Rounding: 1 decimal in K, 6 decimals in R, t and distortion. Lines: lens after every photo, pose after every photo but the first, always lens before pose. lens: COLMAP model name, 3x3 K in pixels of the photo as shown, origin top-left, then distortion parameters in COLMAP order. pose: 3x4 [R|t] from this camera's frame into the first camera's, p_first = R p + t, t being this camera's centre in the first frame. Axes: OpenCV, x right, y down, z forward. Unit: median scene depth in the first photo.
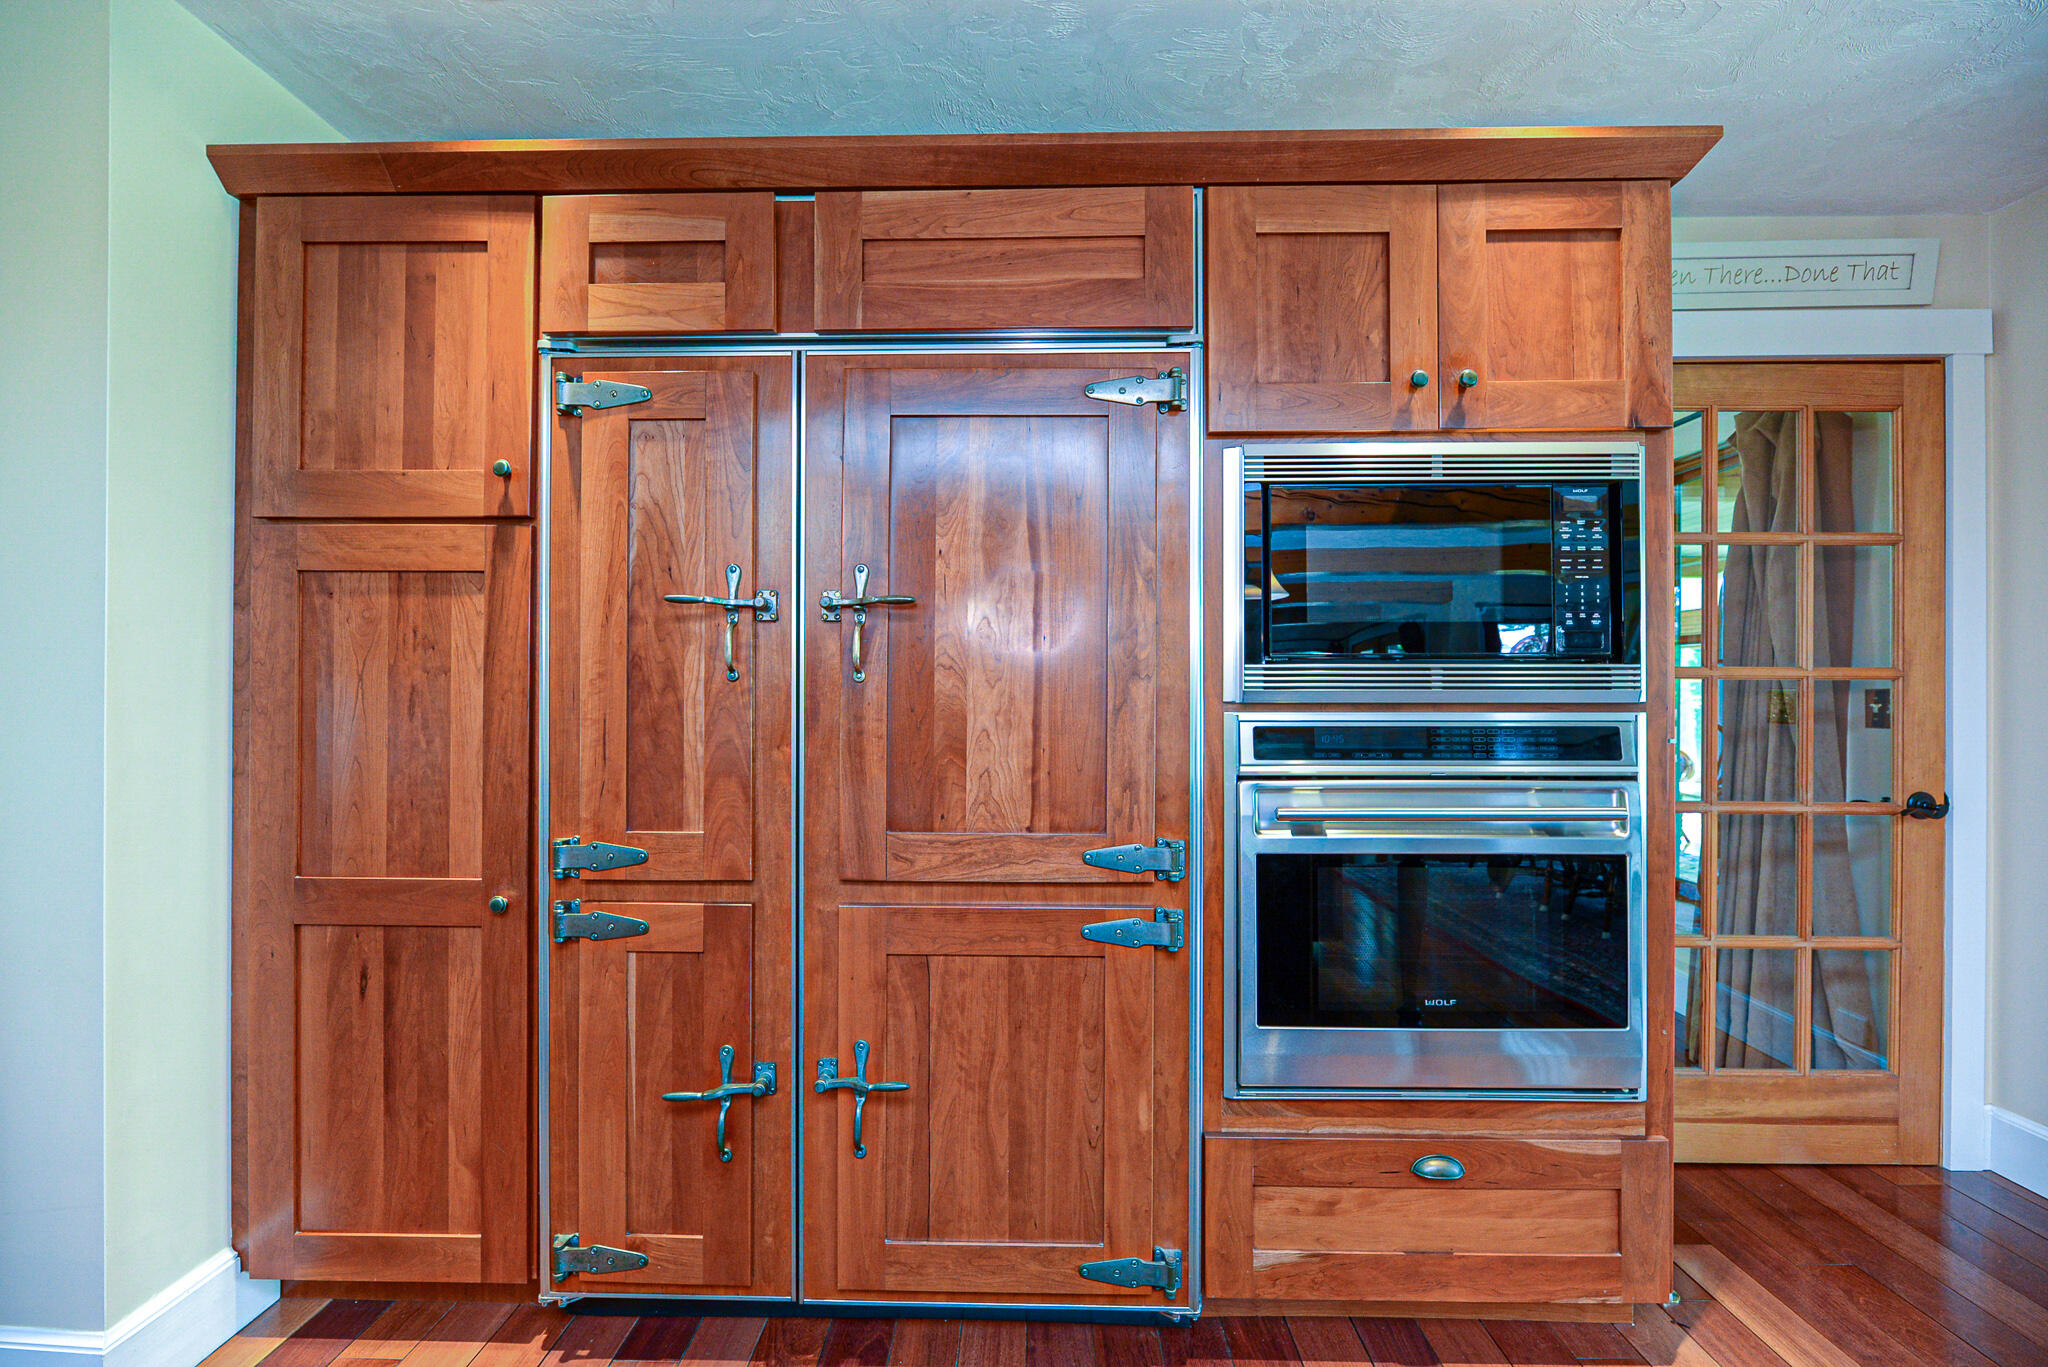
lens RADIAL K [[828.0, 0, 1023.5], [0, 828.0, 692.5], [0, 0, 1]] dist [0.000581, -0.001682]
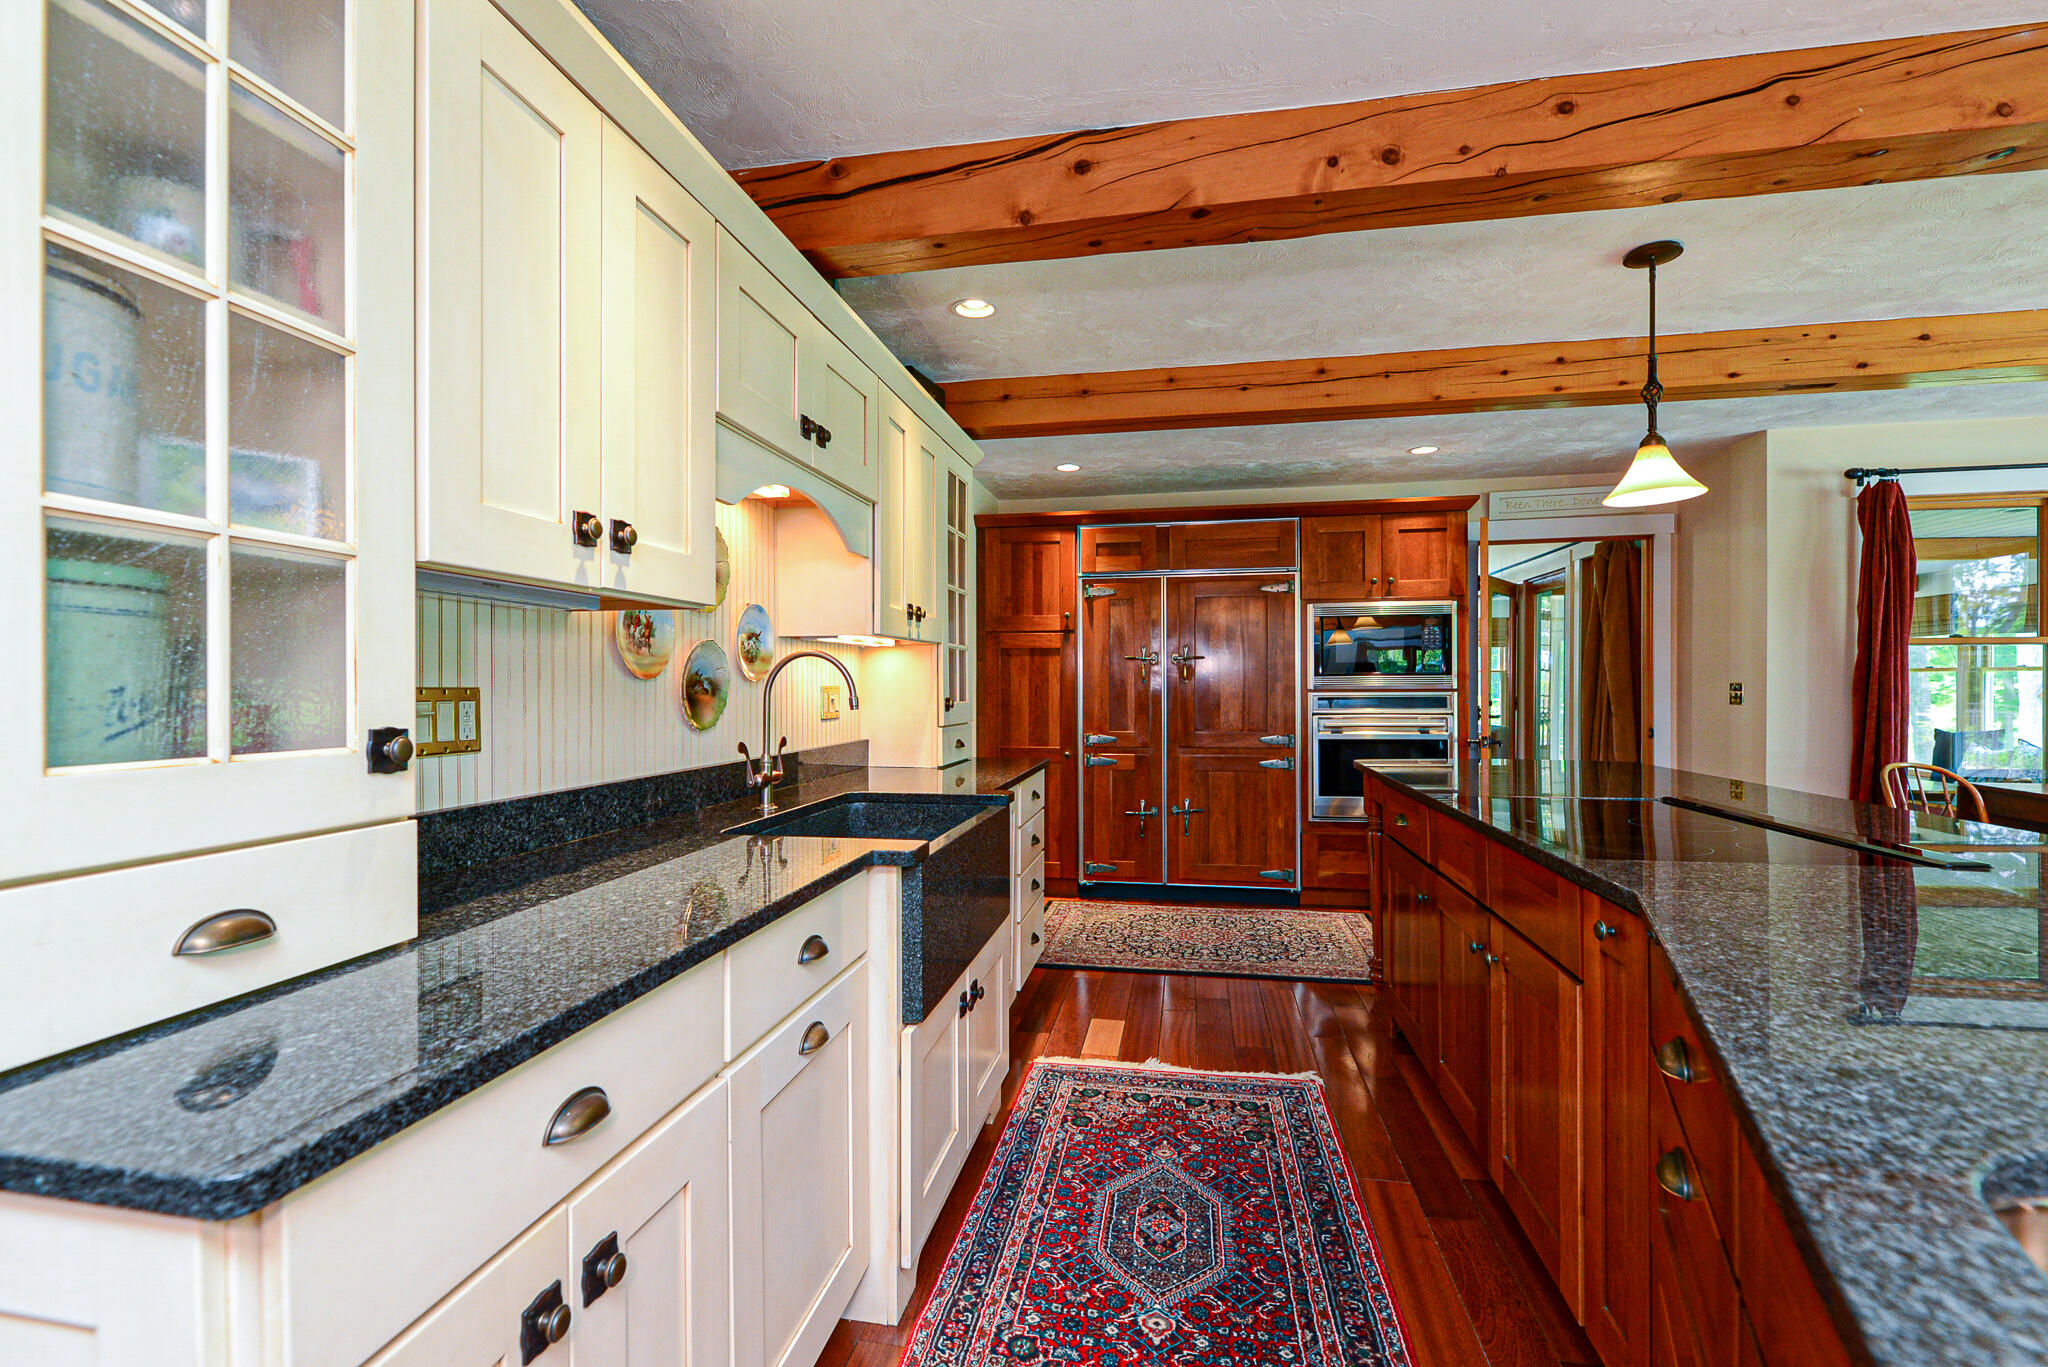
lens RADIAL K [[912.2, 0, 1031.8], [0, 912.2, 692.1], [0, 0, 1]] dist [0.000017, 0.000958]
pose [[0.981484, -0.005006, -0.191480, -0.107337], [0.006178, 0.999966, 0.005523, -0.002118], [0.191446, -0.006604, 0.981481, -2.447755]]
